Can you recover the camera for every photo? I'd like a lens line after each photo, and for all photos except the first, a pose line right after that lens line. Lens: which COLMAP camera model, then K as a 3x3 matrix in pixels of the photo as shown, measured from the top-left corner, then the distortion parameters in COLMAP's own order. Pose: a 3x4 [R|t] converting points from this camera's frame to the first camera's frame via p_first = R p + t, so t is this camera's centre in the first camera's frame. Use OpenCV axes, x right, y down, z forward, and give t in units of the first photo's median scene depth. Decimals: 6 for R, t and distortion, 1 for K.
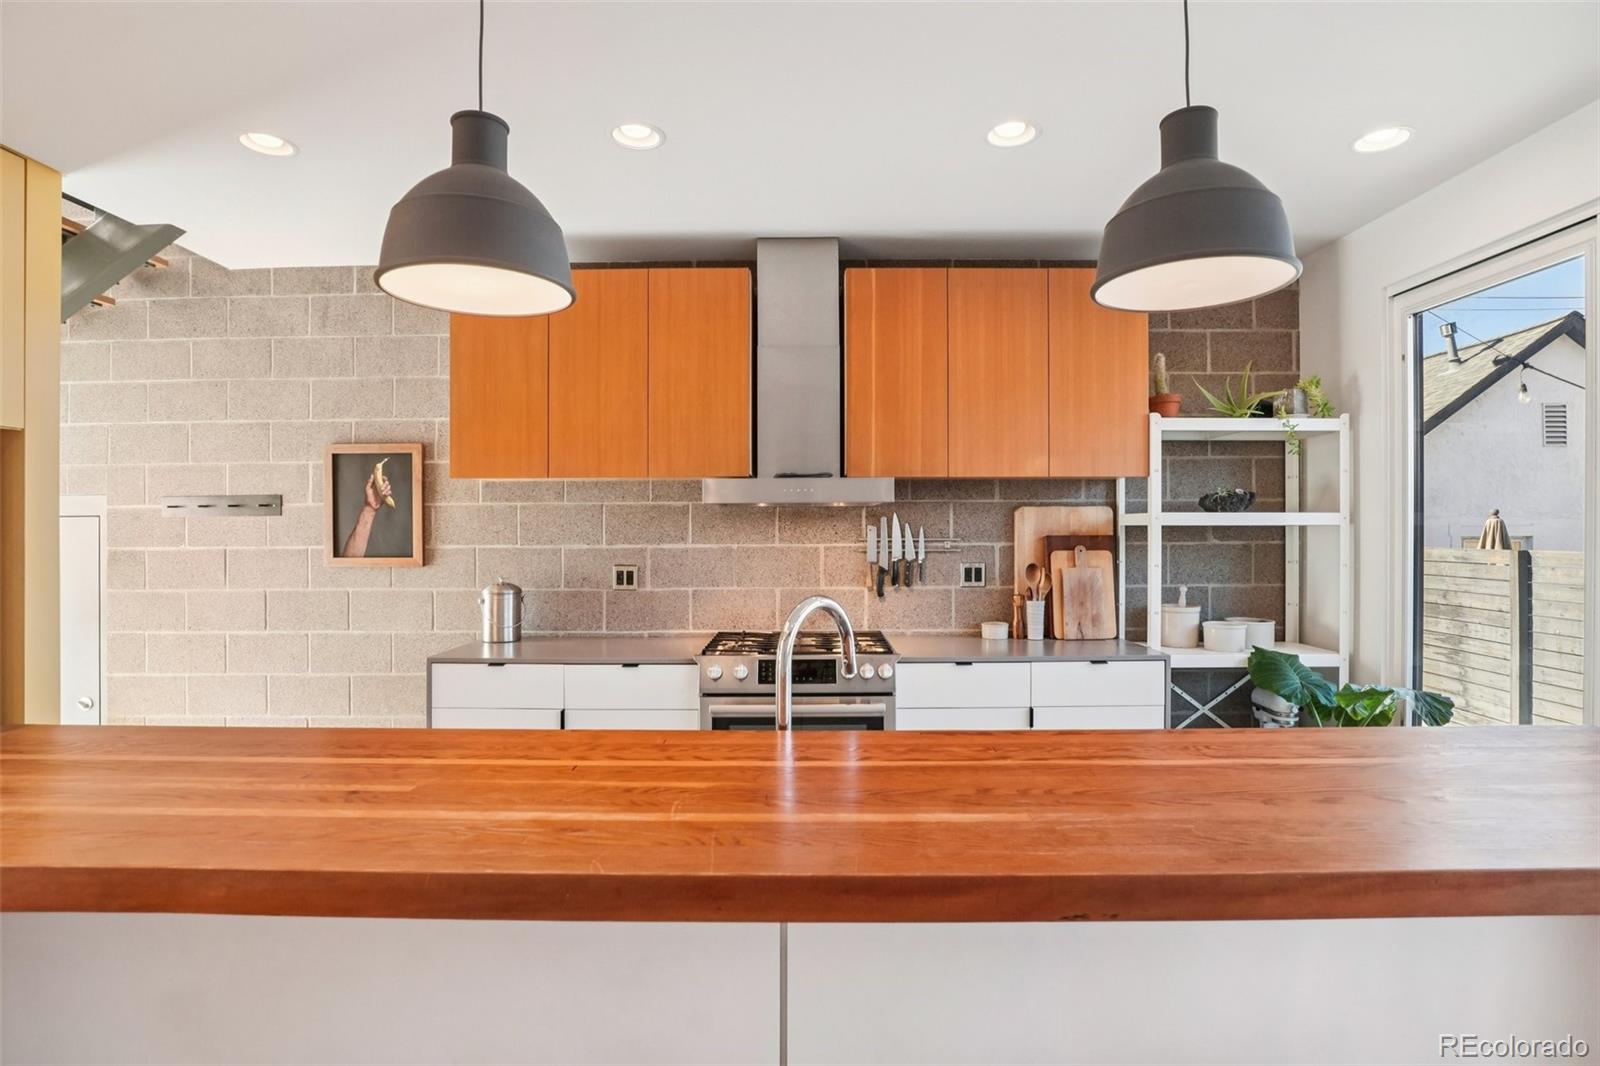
lens RADIAL K [[788.0, 0, 804.7], [0, 788.0, 531.3], [0, 0, 1]] dist [-0.038950, 0.008806]
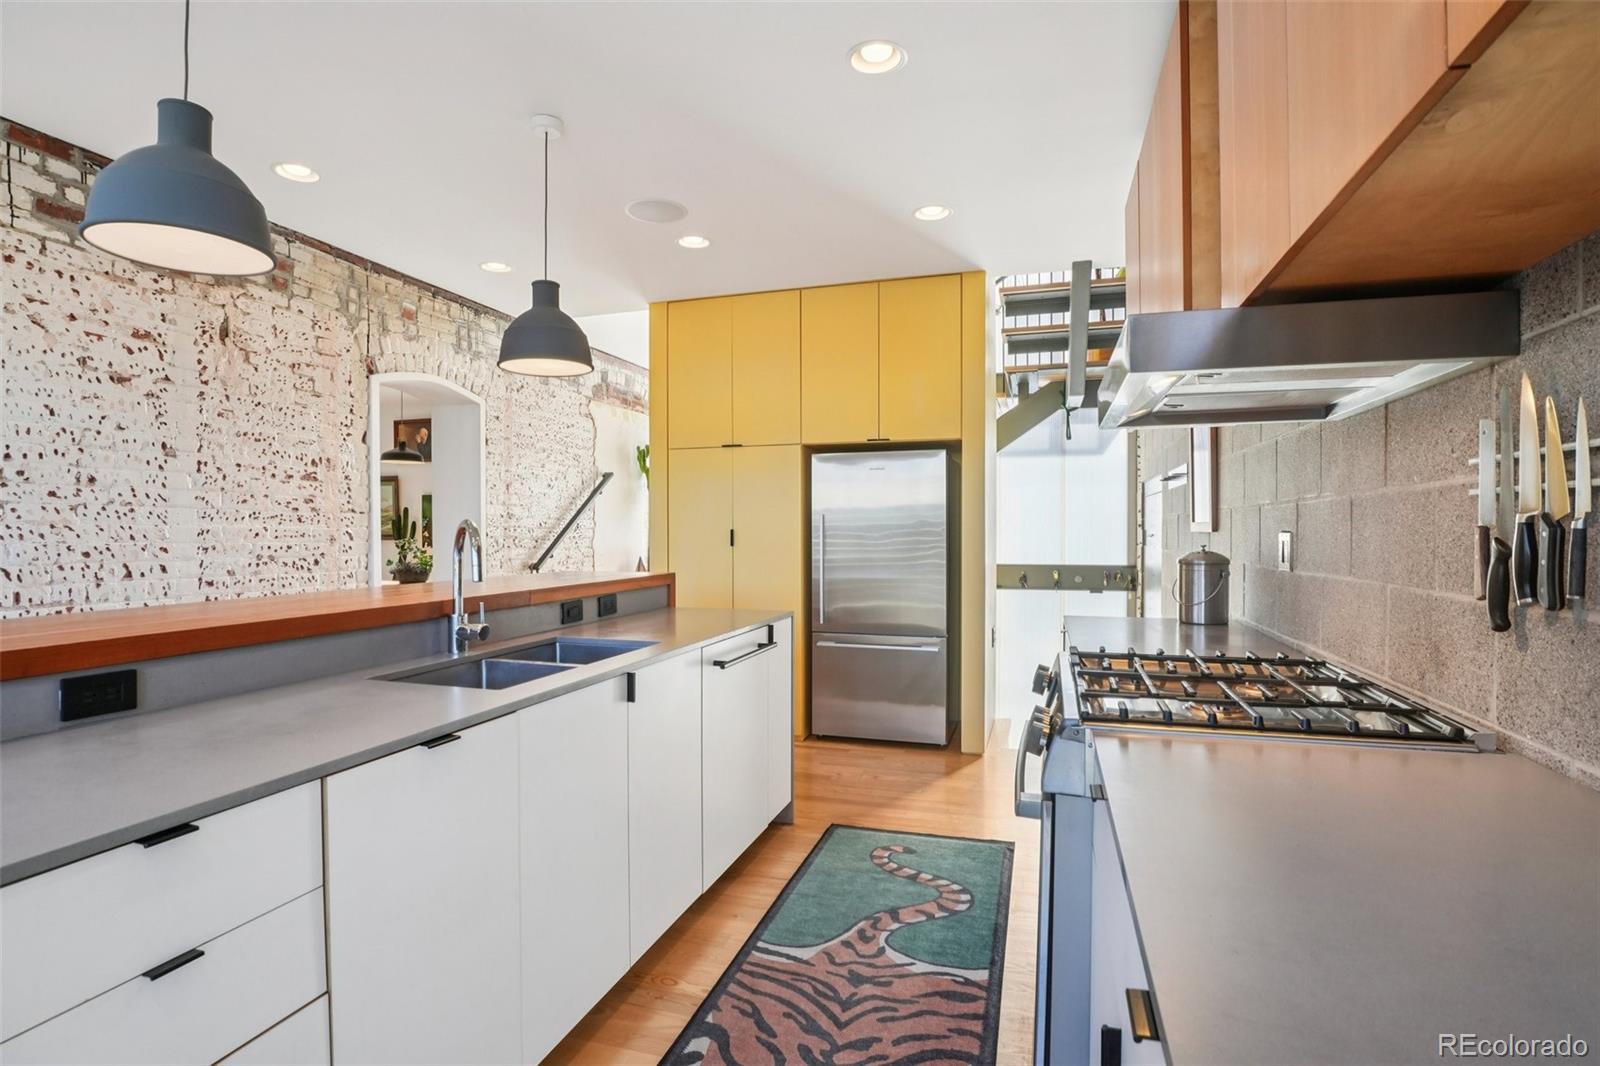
lens RADIAL K [[788.0, 0, 796.4], [0, 788.0, 541.9], [0, 0, 1]] dist [-0.038950, 0.008806]
pose [[-0.276224, 0.017559, -0.960933, 0.496085], [0.002978, 0.999844, 0.017414, 0.039951], [0.961089, 0.001949, -0.276234, 0.798327]]
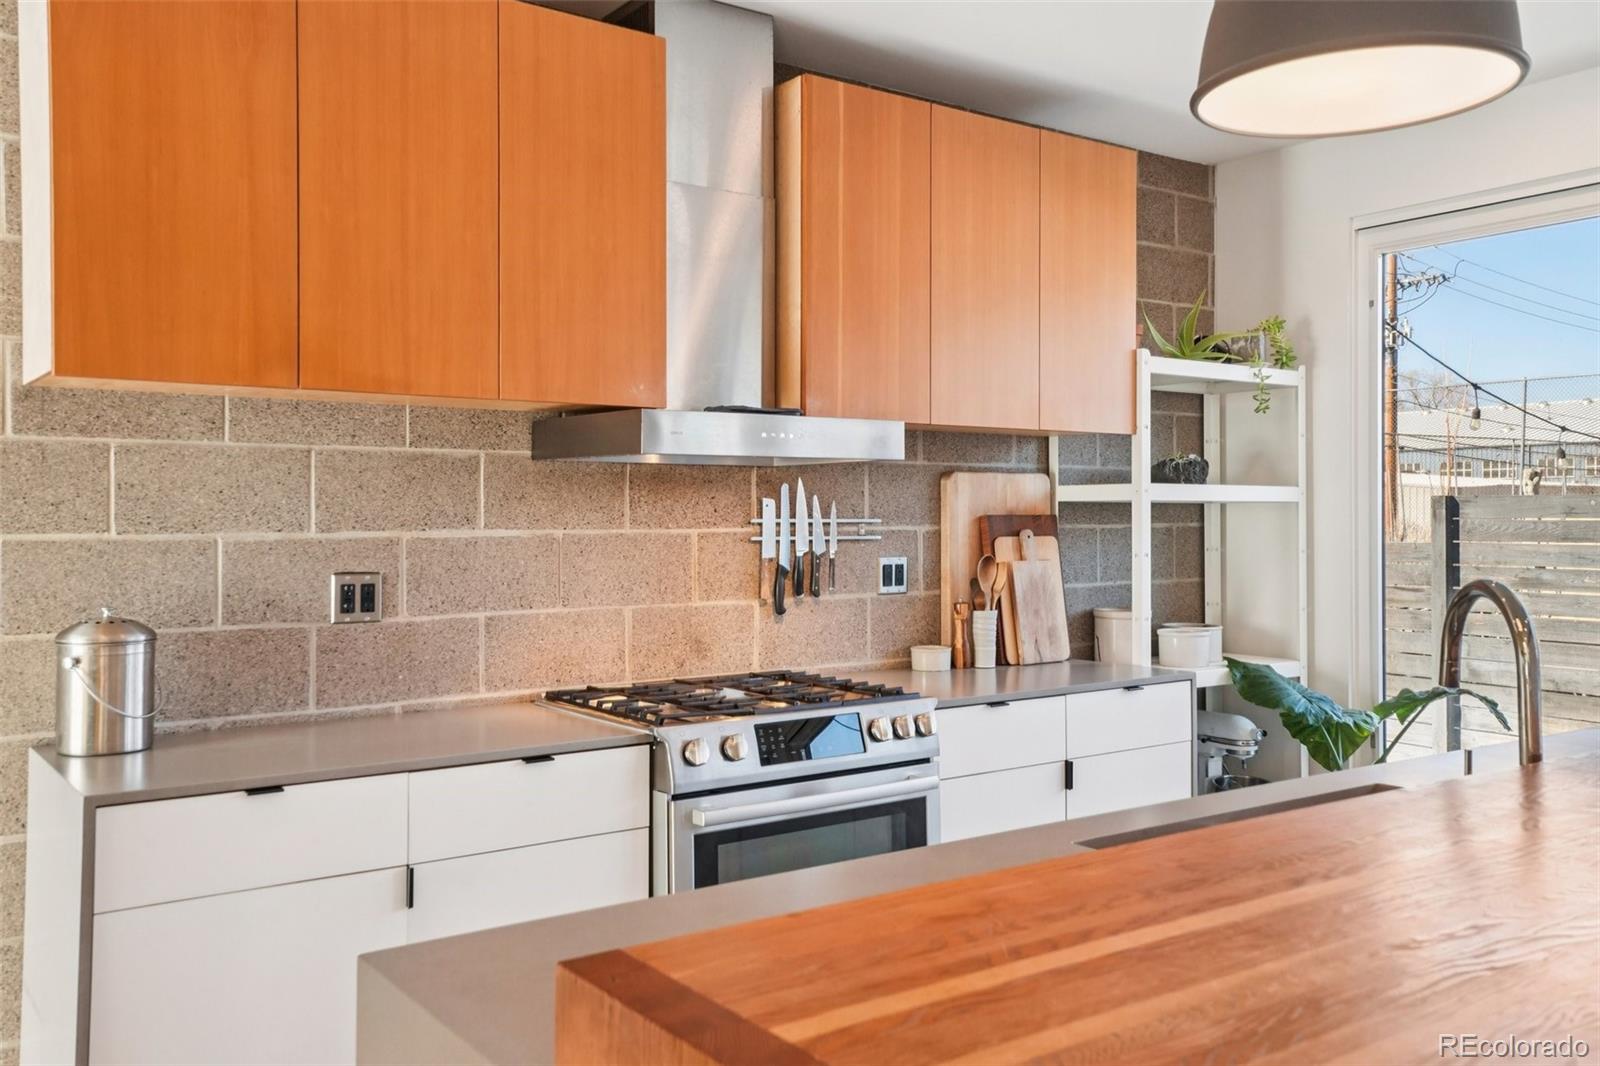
lens RADIAL K [[1351.7, 0, 792.6], [0, 1351.7, 505.4], [0, 0, 1]] dist [0.048313, 0.006282]
pose [[0.804914, 0.006961, 0.593350, -0.520063], [-0.001380, 0.999950, -0.009860, 0.008707], [-0.593389, 0.007117, 0.804884, 0.146645]]
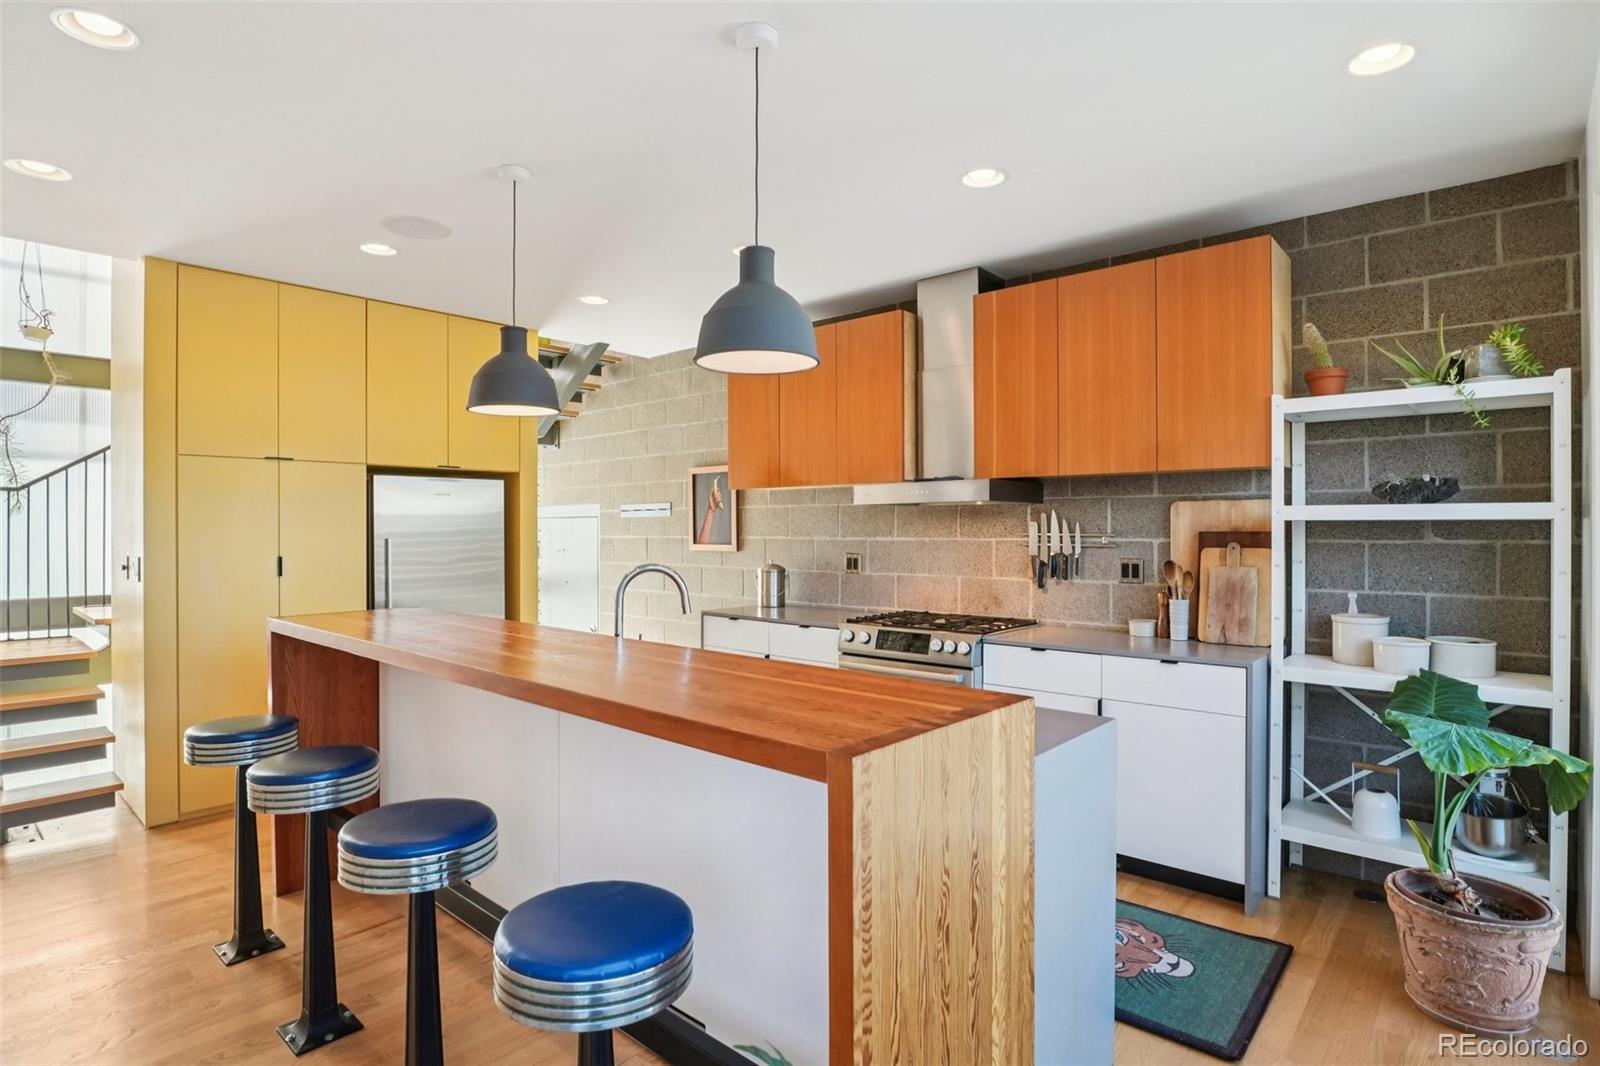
lens RADIAL K [[830.1, 0, 794.2], [0, 830.1, 525.9], [0, 0, 1]] dist [-0.028304, 0.005294]
pose [[0.752066, 0.000573, -0.659088, 0.583633], [-0.000434, 1.000000, 0.000375, -0.001576], [0.659088, 0.000004, 0.752066, -0.064740]]
